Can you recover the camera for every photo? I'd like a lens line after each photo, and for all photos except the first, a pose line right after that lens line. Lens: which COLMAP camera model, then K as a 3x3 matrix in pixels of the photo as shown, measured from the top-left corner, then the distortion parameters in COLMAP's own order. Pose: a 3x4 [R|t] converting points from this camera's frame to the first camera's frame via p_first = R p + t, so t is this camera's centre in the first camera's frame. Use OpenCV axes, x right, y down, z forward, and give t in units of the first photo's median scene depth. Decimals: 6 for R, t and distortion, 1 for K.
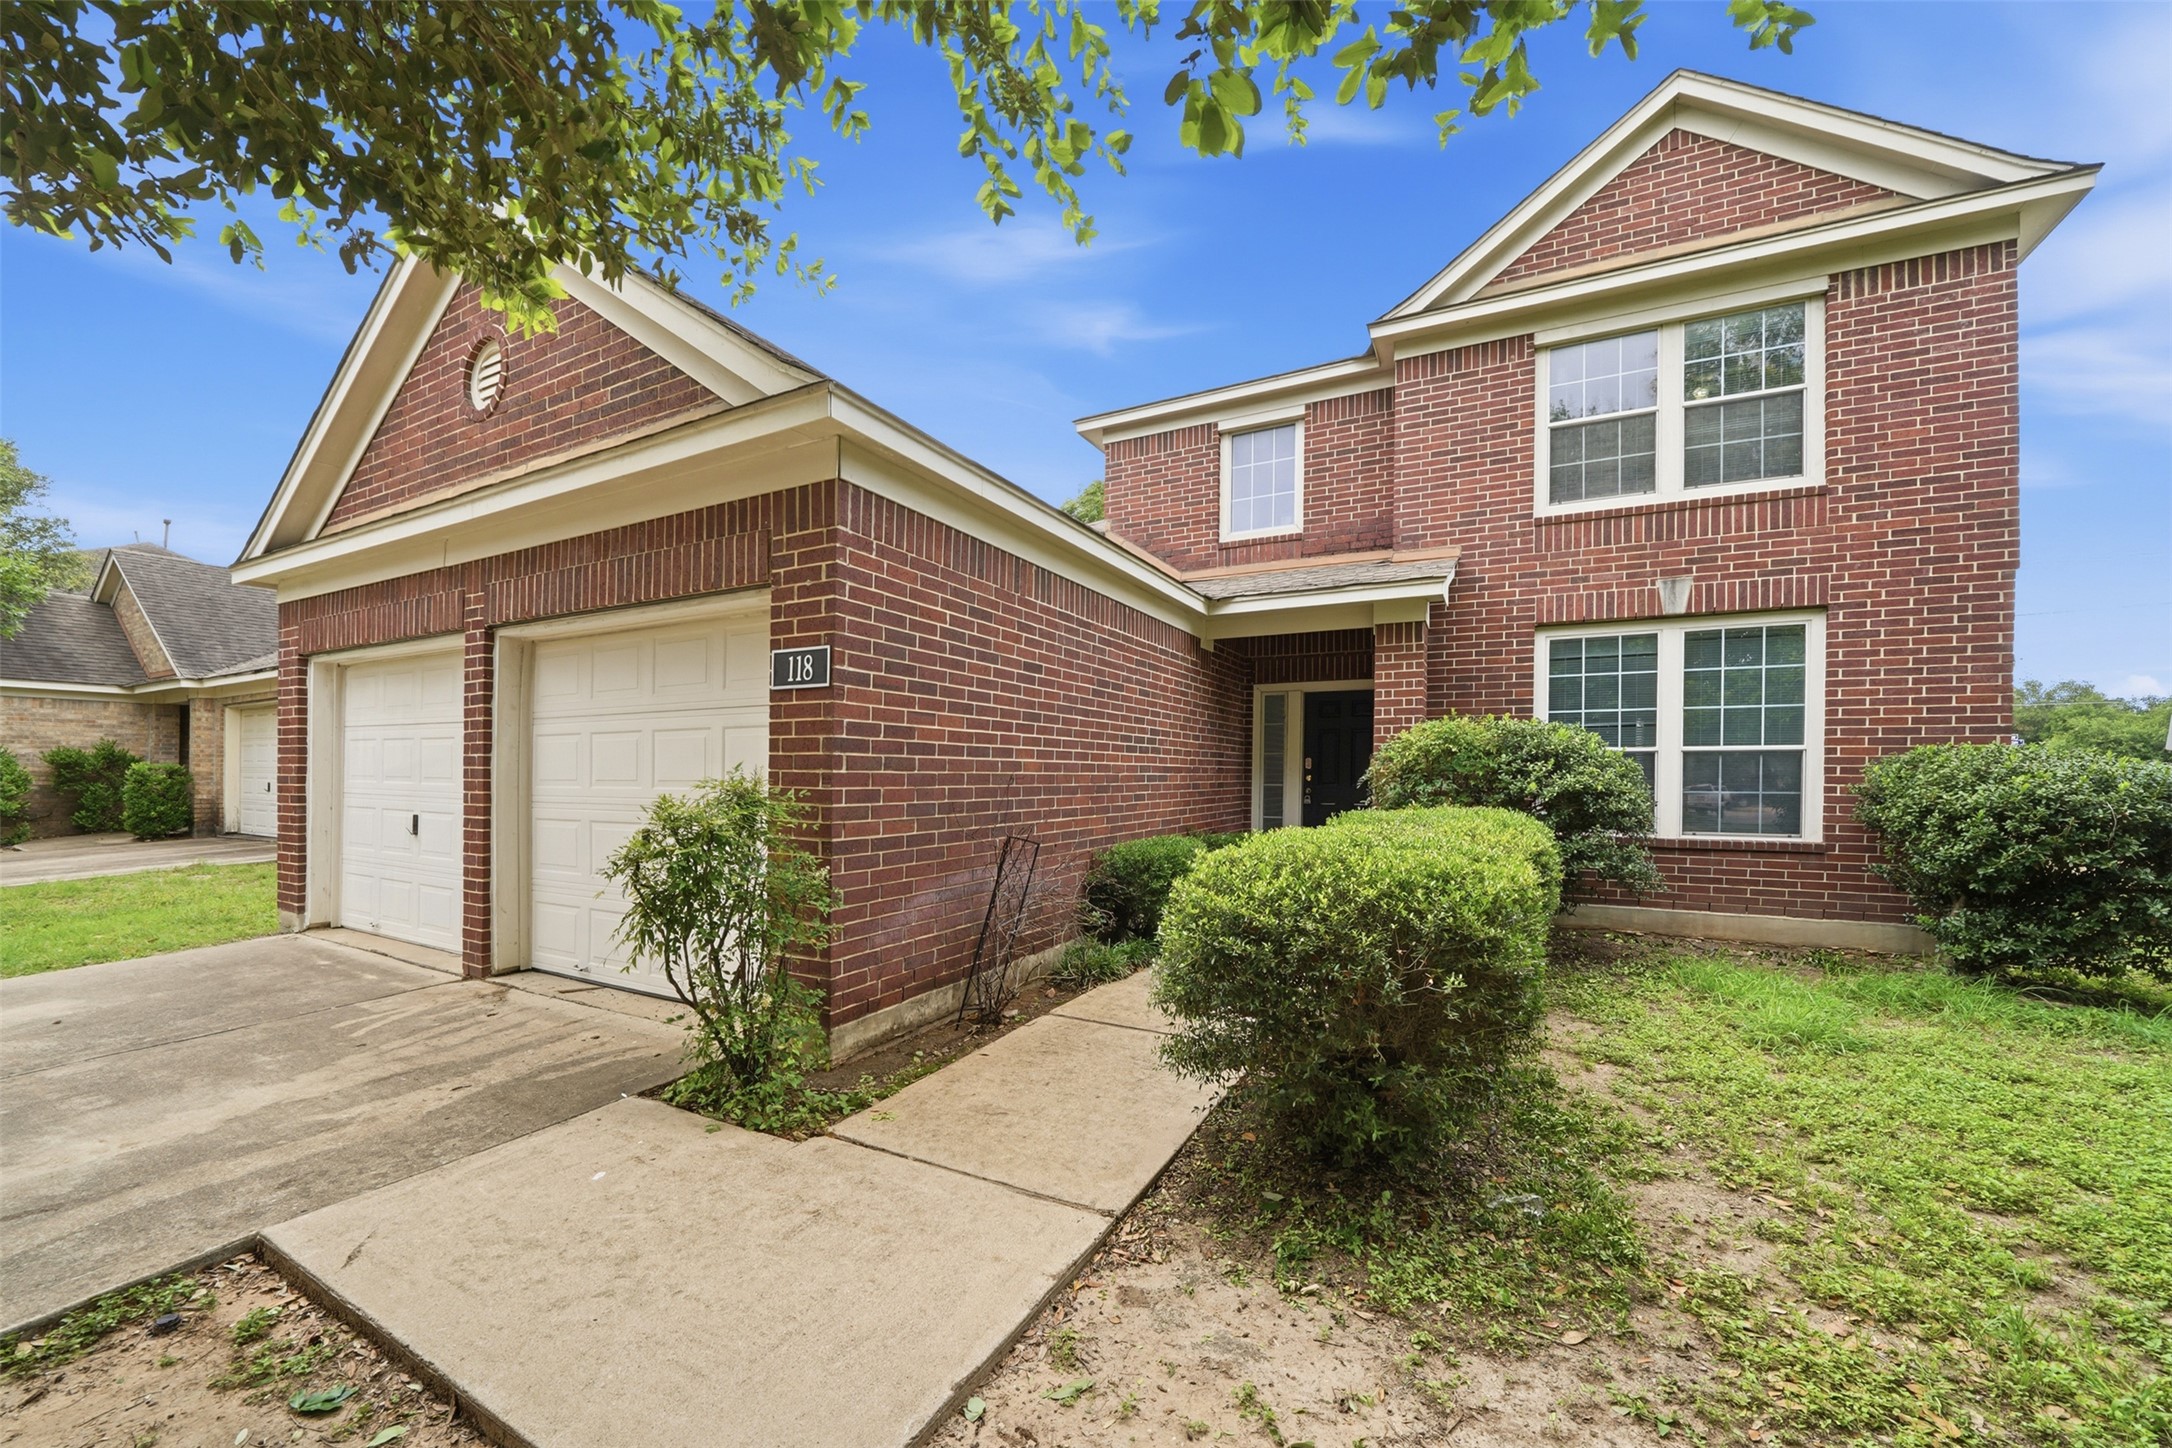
lens RADIAL K [[788.3, 0, 1098.6], [0, 788.3, 739.7], [0, 0, 1]] dist [-0.017202, -0.000099]
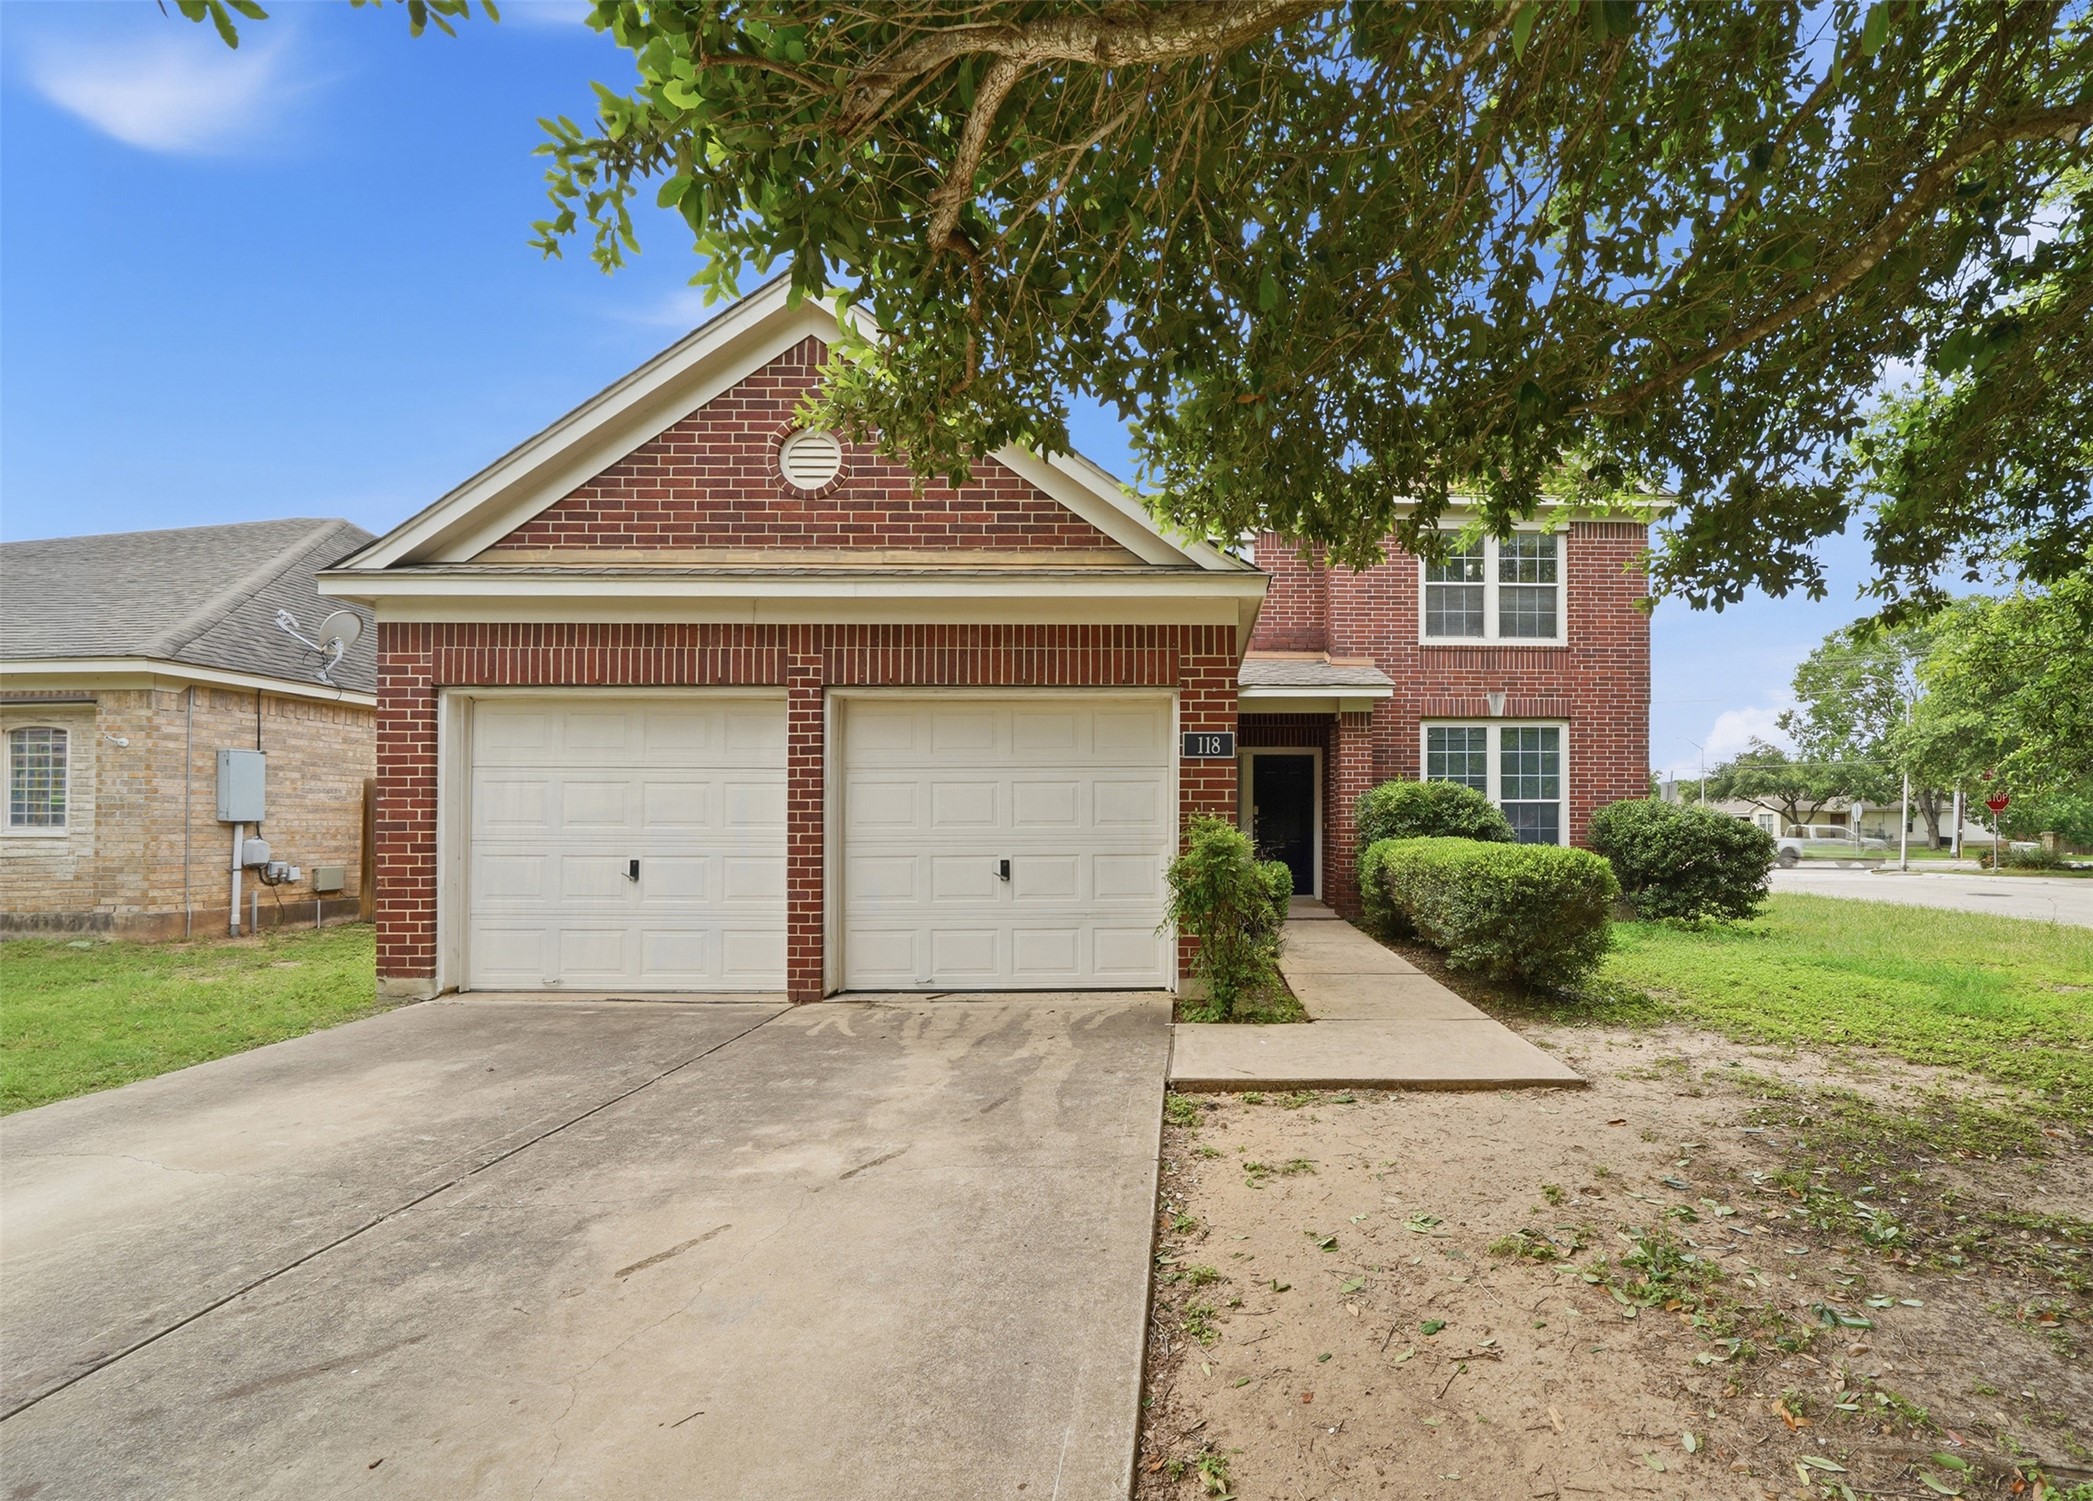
lens RADIAL K [[1017.2, 0, 1046.1], [0, 1017.2, 749.9], [0, 0, 1]] dist [-0.000889, 0.000076]
pose [[0.880160, 0.030224, 0.473715, -1.082123], [-0.014904, 0.999238, -0.036062, -0.004087], [-0.474444, 0.024680, 0.879940, -0.399035]]
